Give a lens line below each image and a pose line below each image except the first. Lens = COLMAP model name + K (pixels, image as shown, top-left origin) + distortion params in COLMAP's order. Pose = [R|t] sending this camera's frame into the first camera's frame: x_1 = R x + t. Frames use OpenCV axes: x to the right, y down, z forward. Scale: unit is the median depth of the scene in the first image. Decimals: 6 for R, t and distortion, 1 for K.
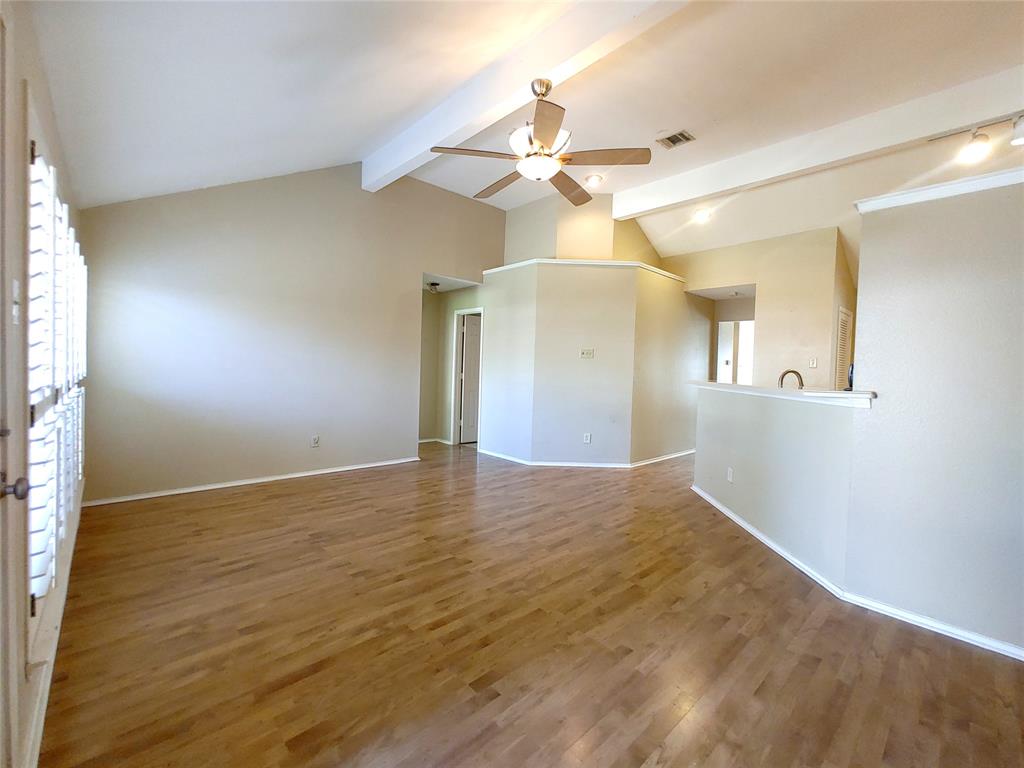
lens RADIAL K [[433.3, 0, 517.0], [0, 433.3, 380.6], [0, 0, 1]] dist [-0.004074, 0.000339]
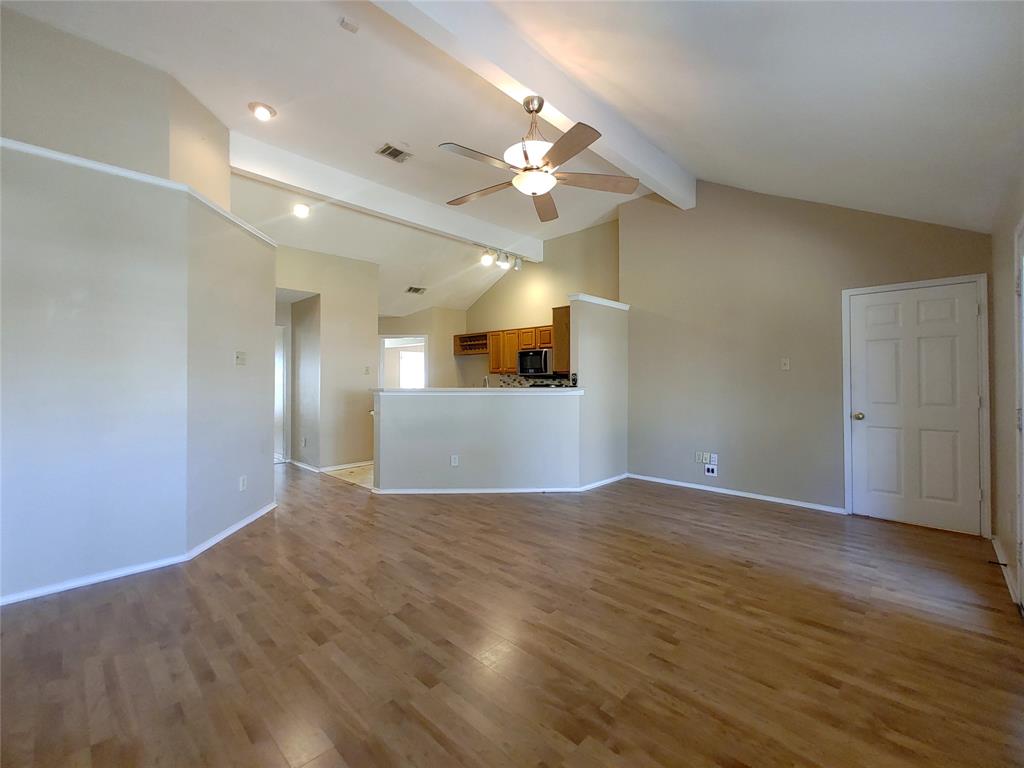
lens RADIAL K [[433.3, 0, 517.7], [0, 433.3, 380.0], [0, 0, 1]] dist [-0.004074, 0.000339]
pose [[-0.058875, -0.025506, 0.997939, -1.041857], [0.029580, 0.999190, 0.027283, -0.062457], [-0.997827, 0.031126, -0.058073, 1.198901]]
